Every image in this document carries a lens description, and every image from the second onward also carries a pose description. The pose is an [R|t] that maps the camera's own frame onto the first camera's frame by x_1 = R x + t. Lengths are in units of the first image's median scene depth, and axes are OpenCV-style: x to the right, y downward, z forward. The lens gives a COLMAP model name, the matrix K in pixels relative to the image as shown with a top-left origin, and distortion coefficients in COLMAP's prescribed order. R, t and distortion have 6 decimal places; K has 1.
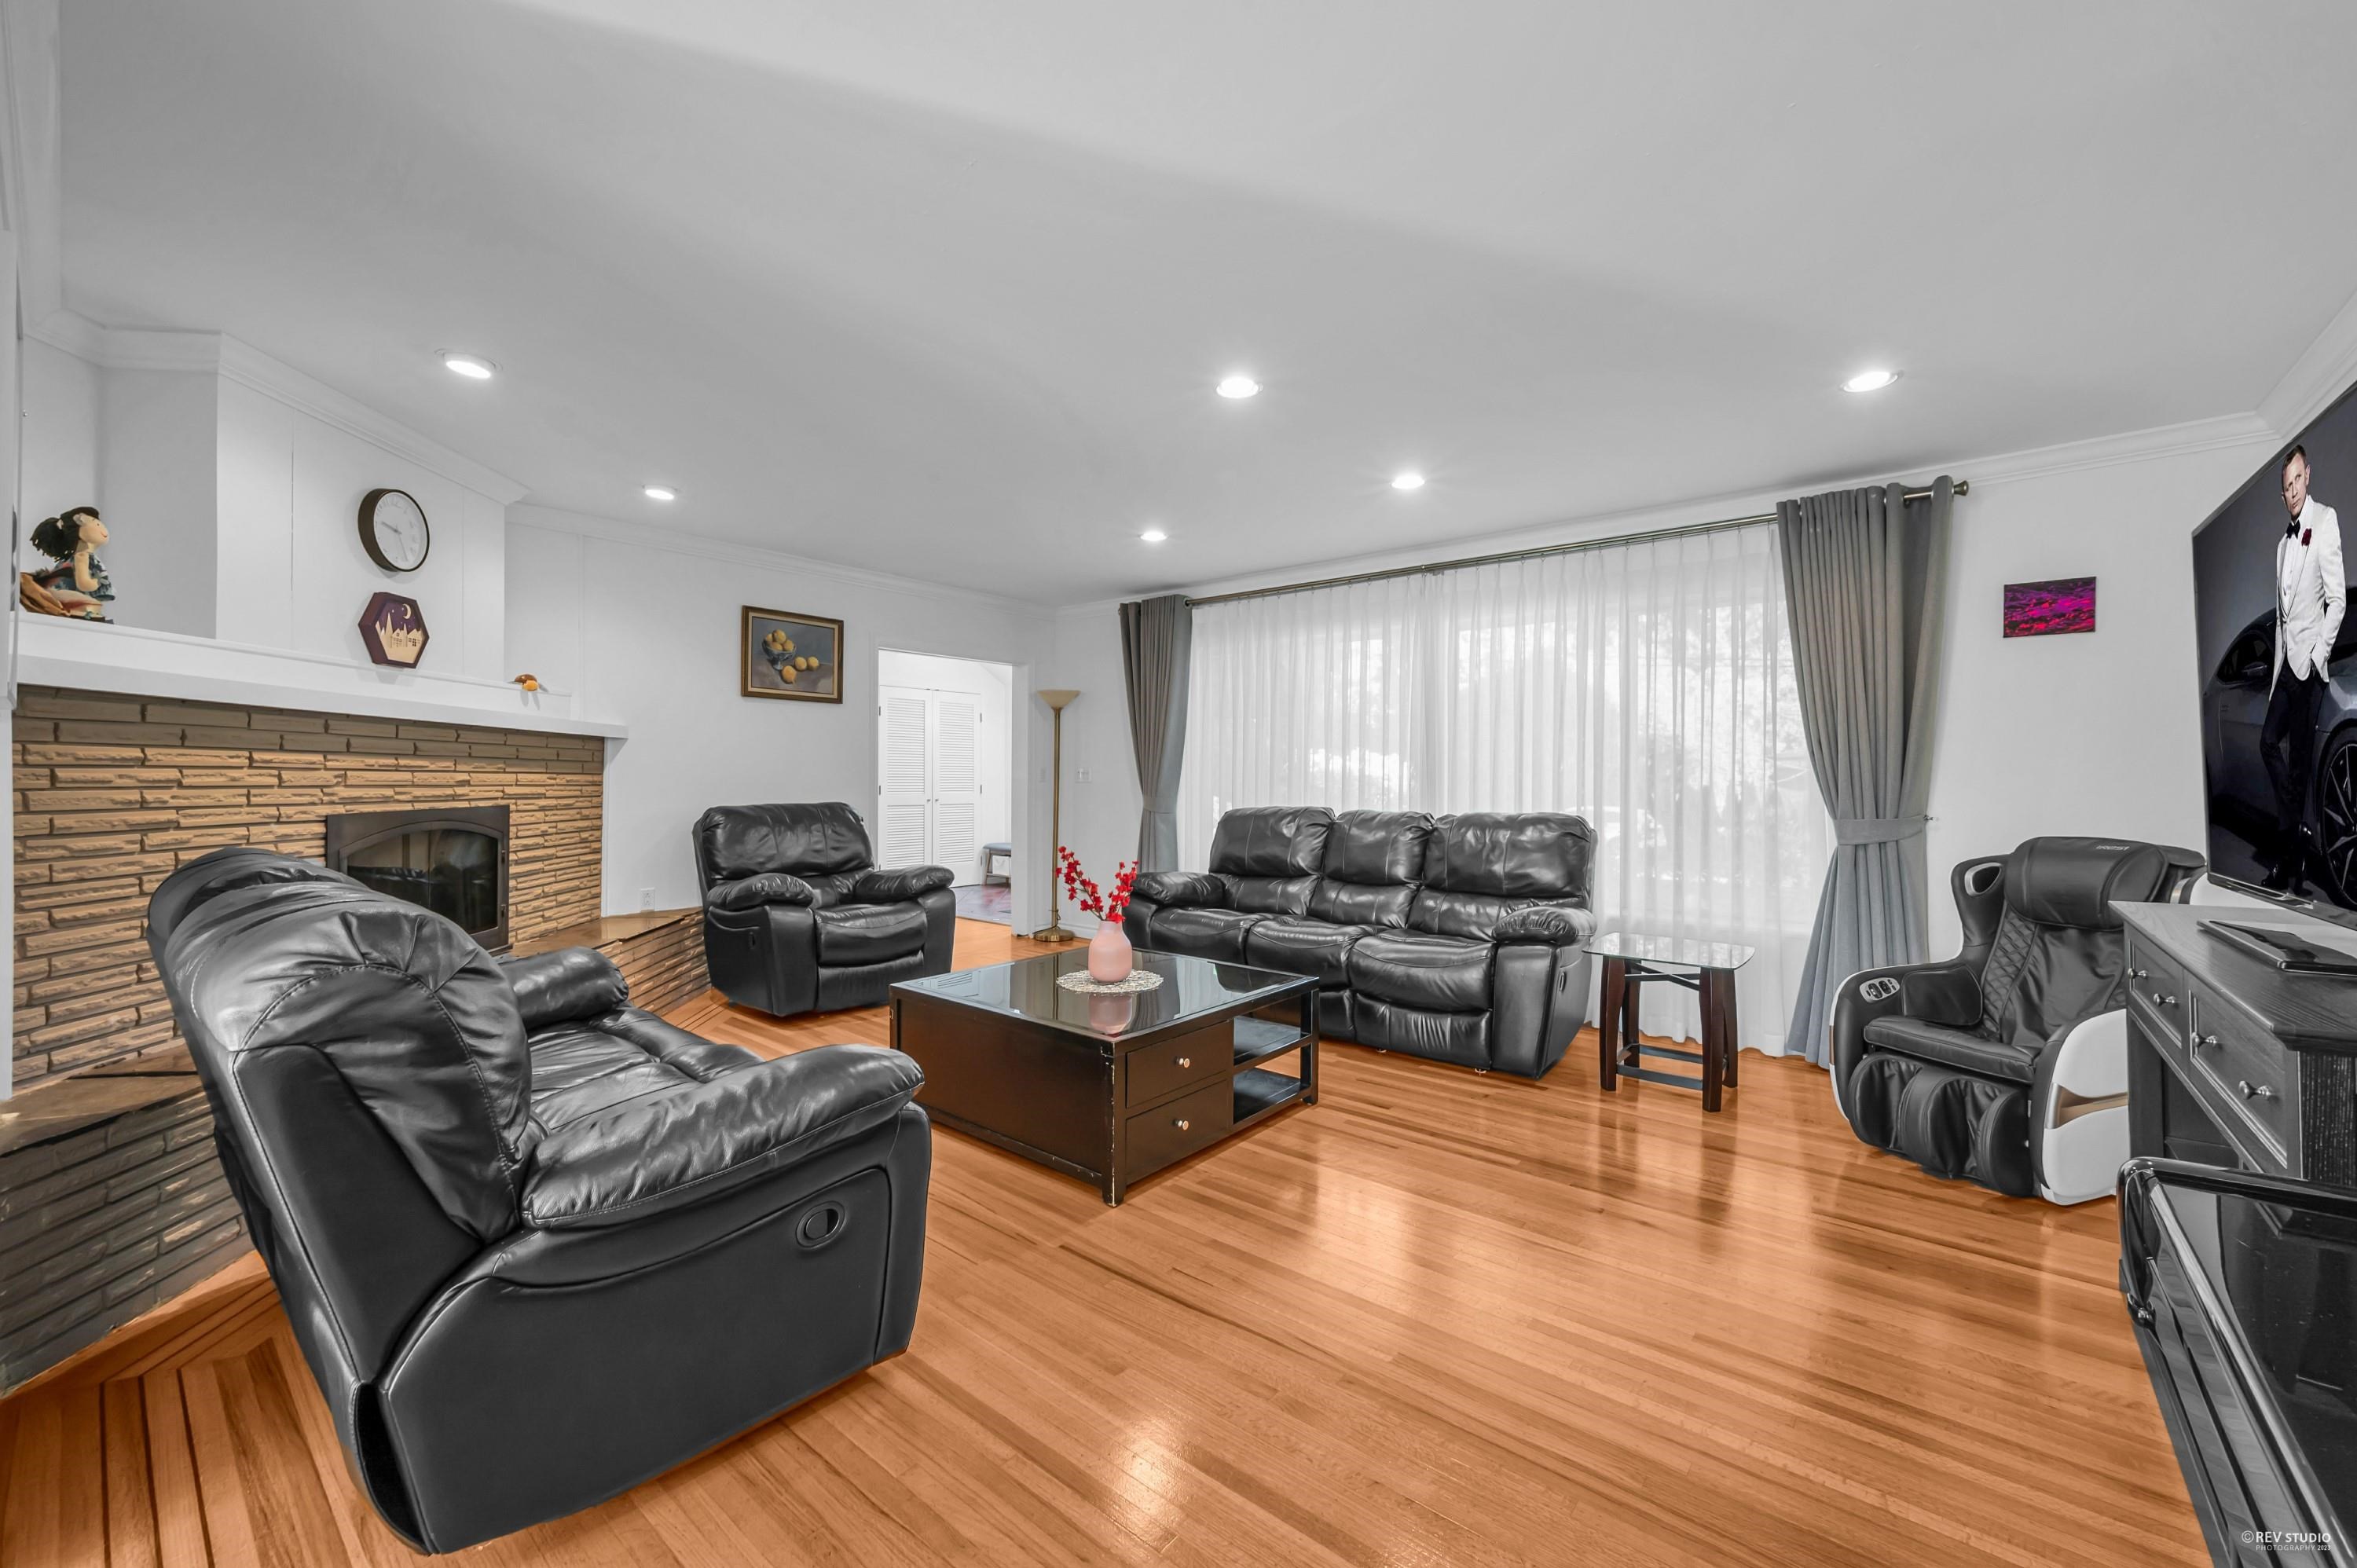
lens RADIAL K [[929.5, 0, 1129.7], [0, 929.5, 780.4], [0, 0, 1]] dist [0.013013, 0.000100]
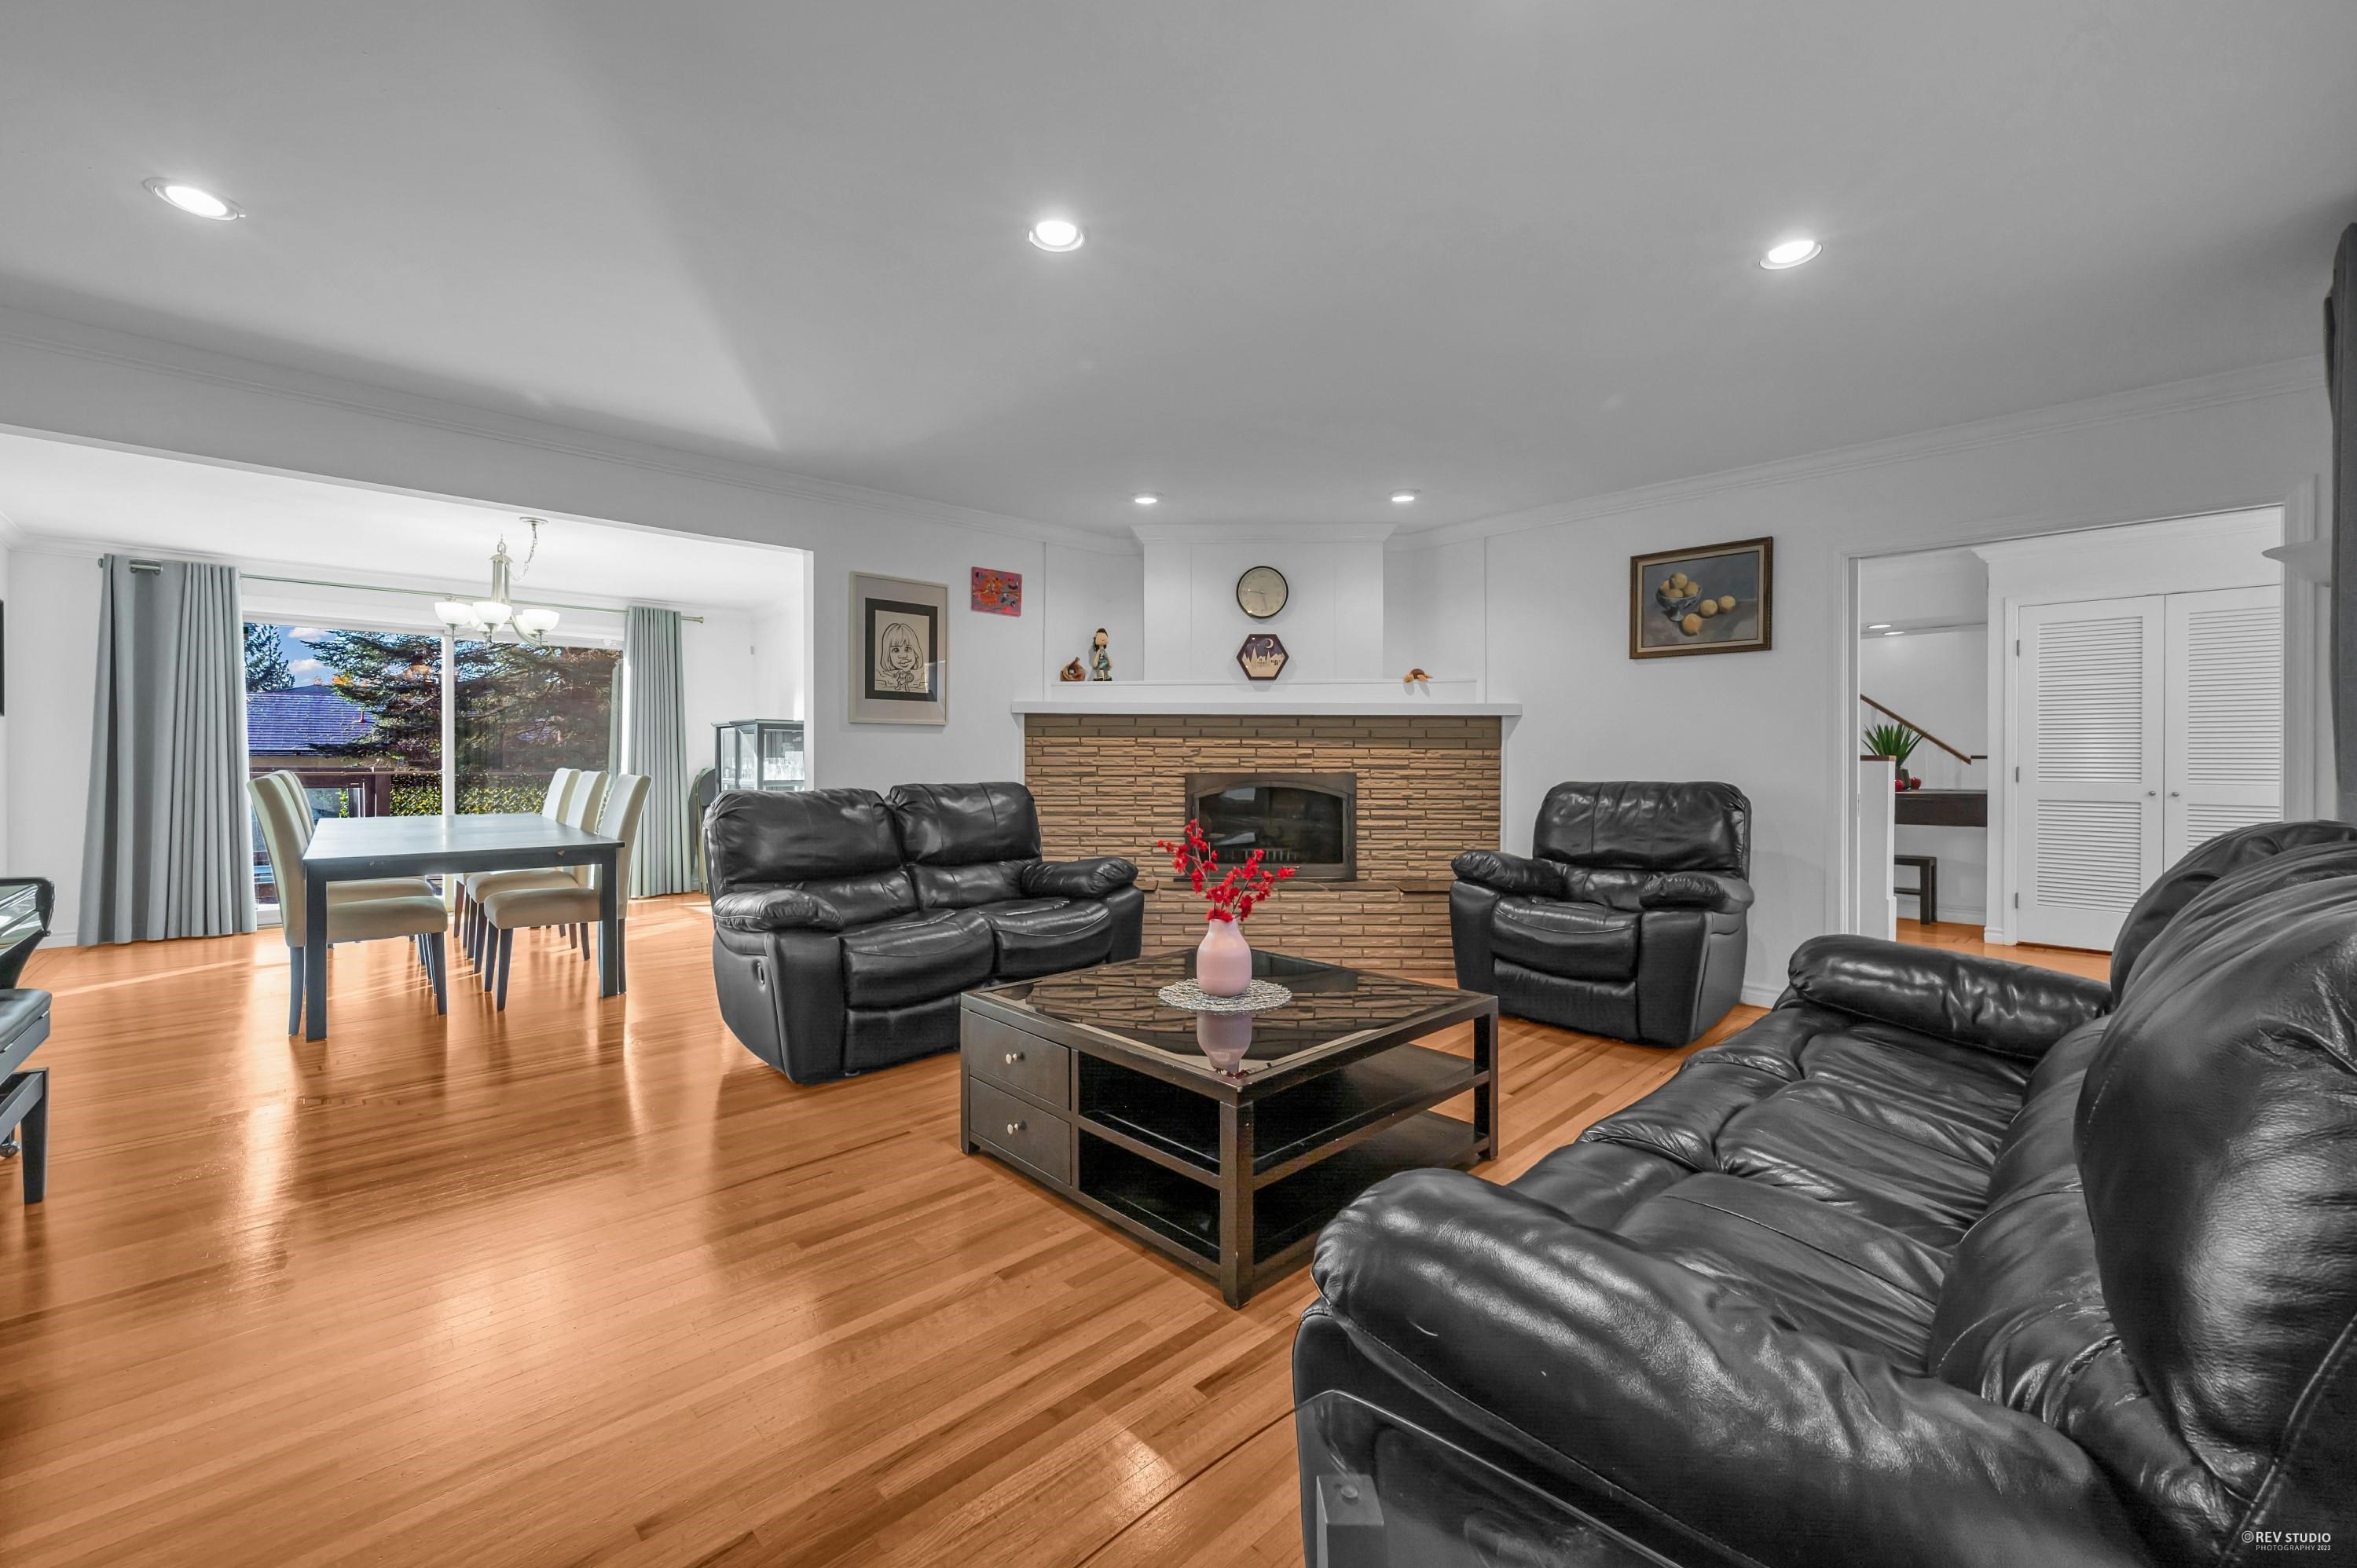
lens RADIAL K [[929.5, 0, 1198.3], [0, 929.5, 767.3], [0, 0, 1]] dist [0.013013, 0.000100]
pose [[-0.069817, 0.006911, -0.997536, 0.671427], [-0.006682, 0.999950, 0.007396, 0.010430], [0.997537, 0.007181, -0.069767, 0.889642]]
